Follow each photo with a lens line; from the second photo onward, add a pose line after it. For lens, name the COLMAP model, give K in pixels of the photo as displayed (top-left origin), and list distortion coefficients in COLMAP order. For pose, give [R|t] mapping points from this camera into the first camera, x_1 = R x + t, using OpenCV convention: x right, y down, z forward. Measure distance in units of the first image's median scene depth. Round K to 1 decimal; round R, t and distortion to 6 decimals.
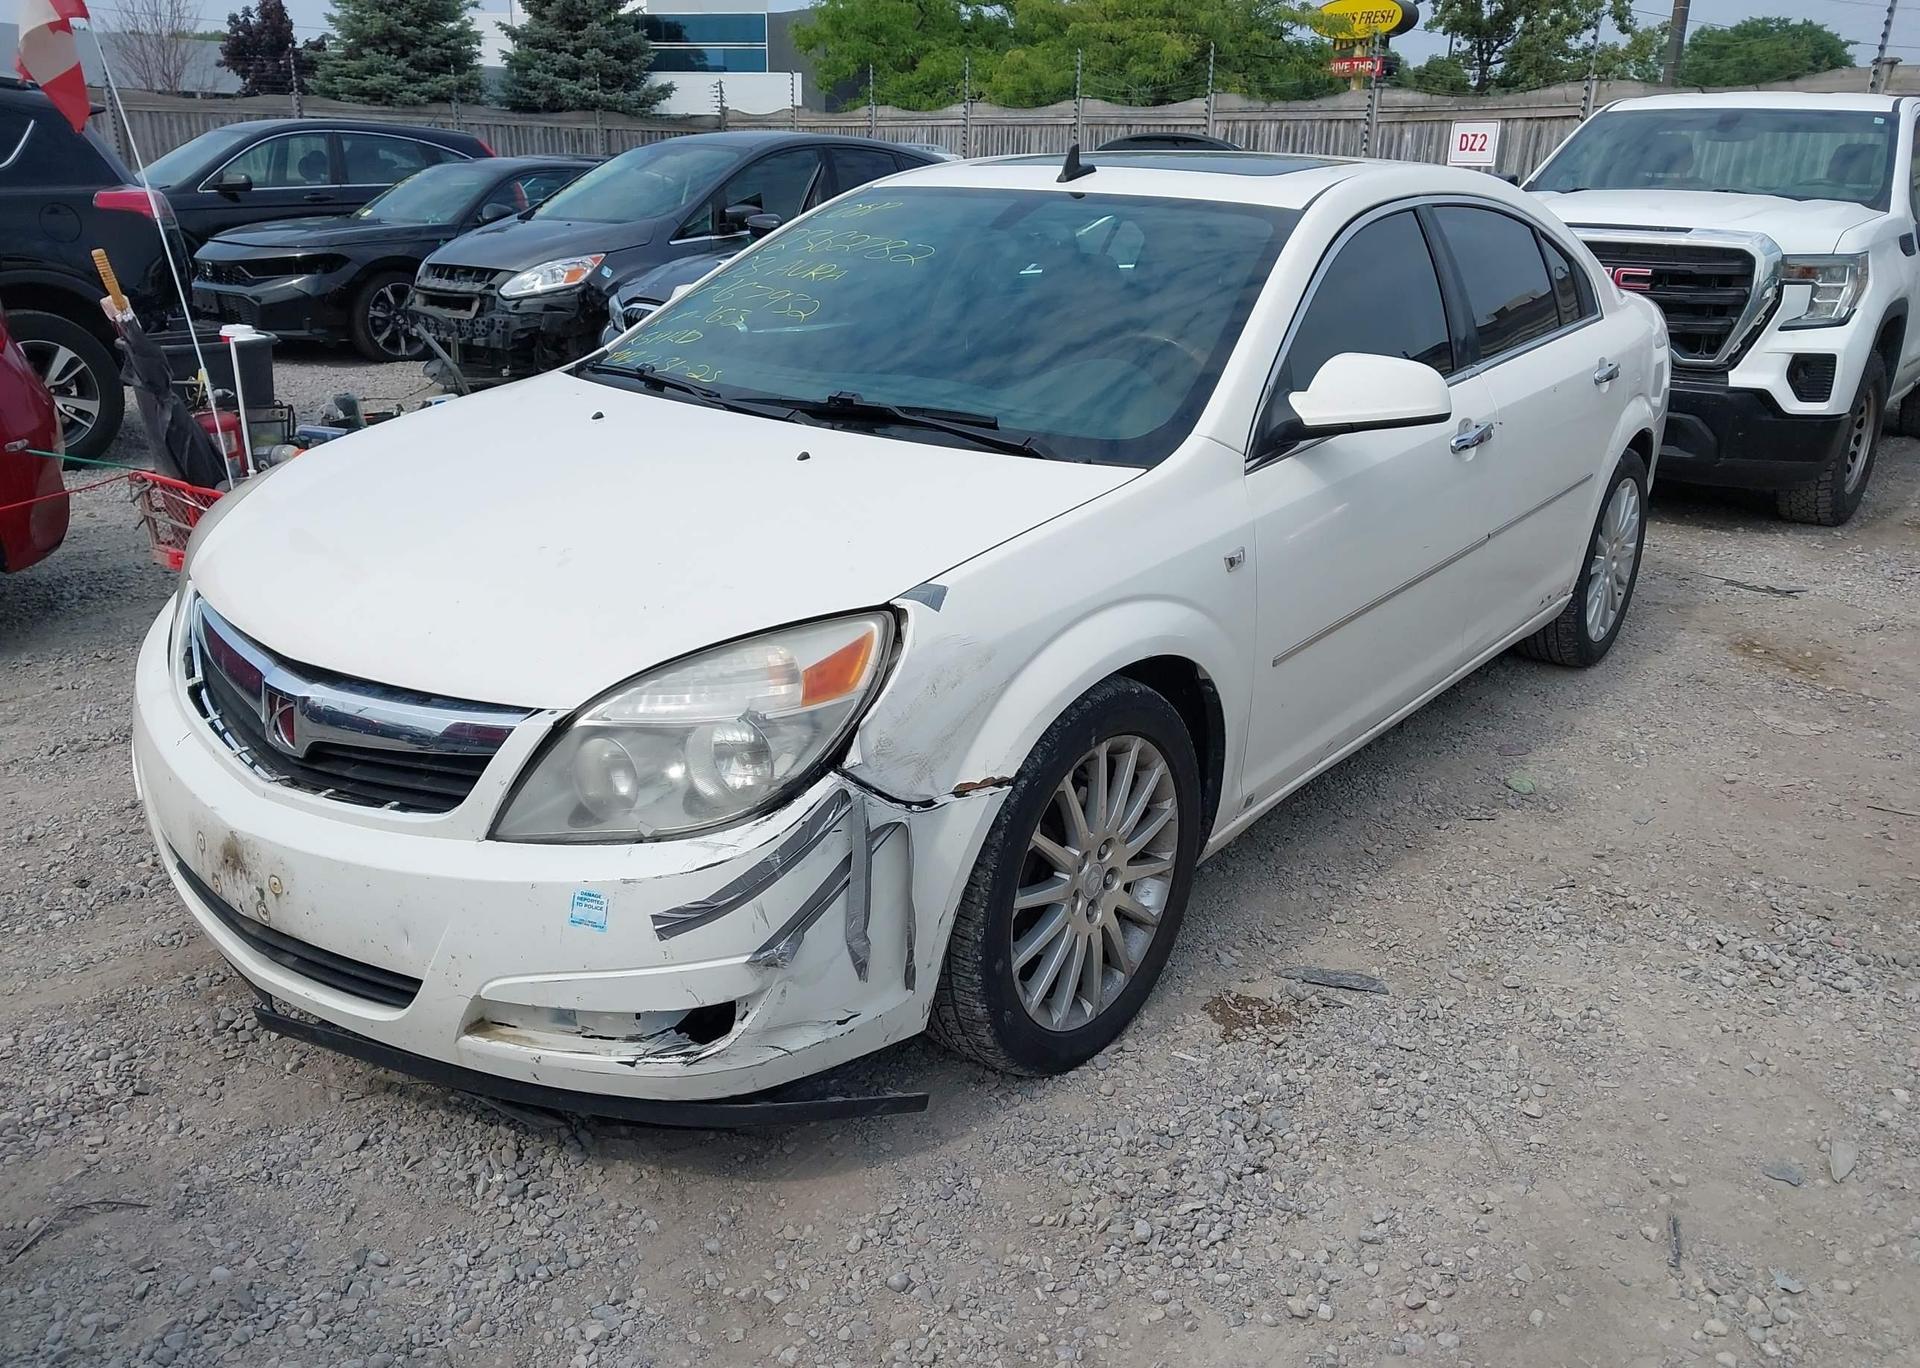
lens RADIAL K [[1518.2, 0, 992.5], [0, 1518.2, 687.1], [0, 0, 1]] dist [0.004096, -0.001497]
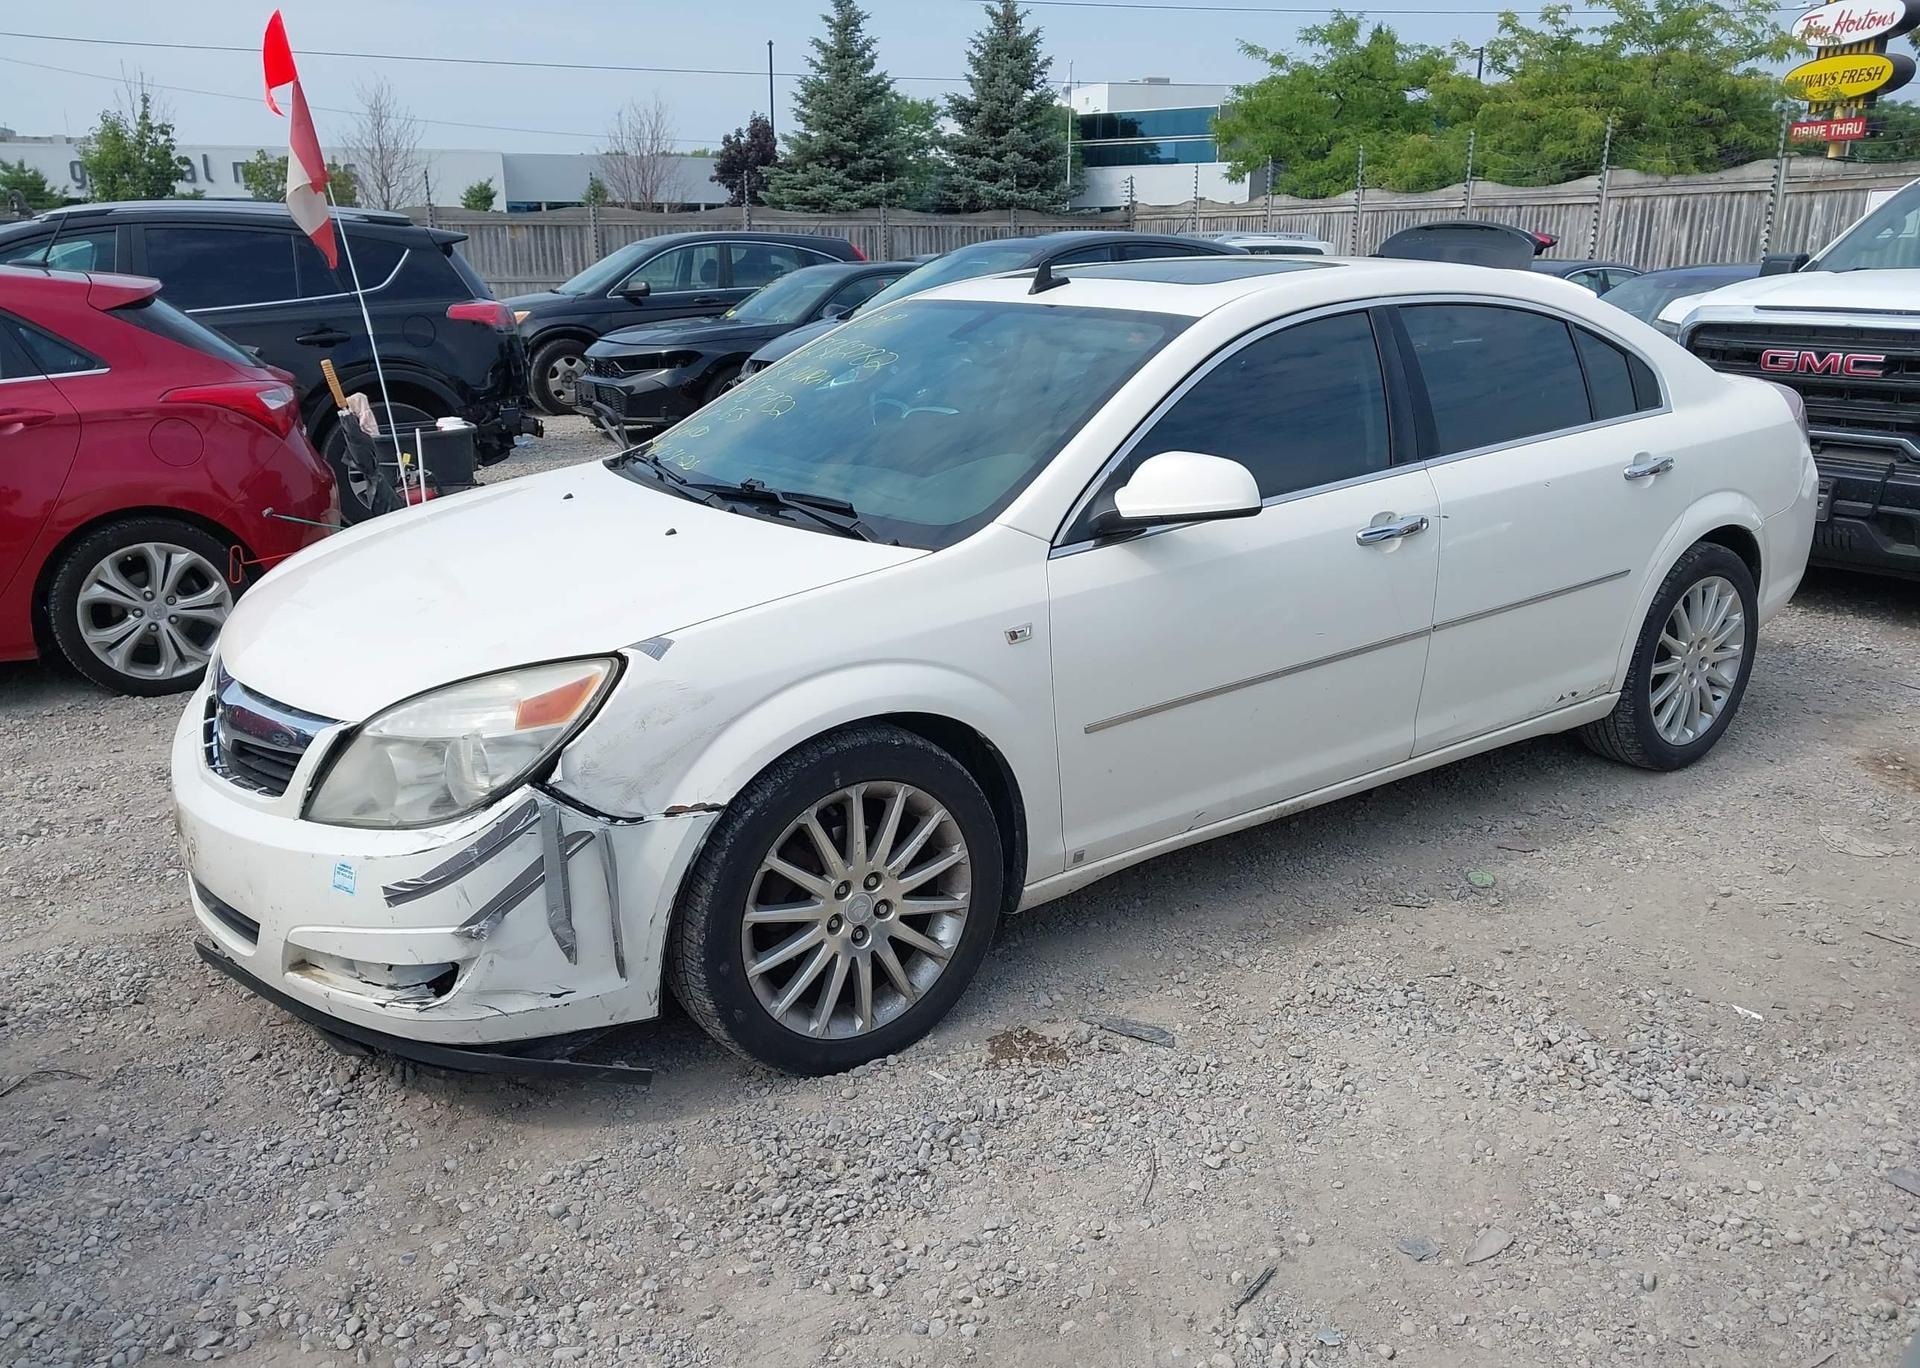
lens RADIAL K [[1518.2, 0, 992.5], [0, 1518.2, 687.1], [0, 0, 1]] dist [0.004096, -0.001497]
pose [[0.960494, 0.049223, -0.273913, 0.328568], [-0.063318, 0.997073, -0.042853, 0.003241], [0.271002, 0.058504, 0.960799, -0.052590]]
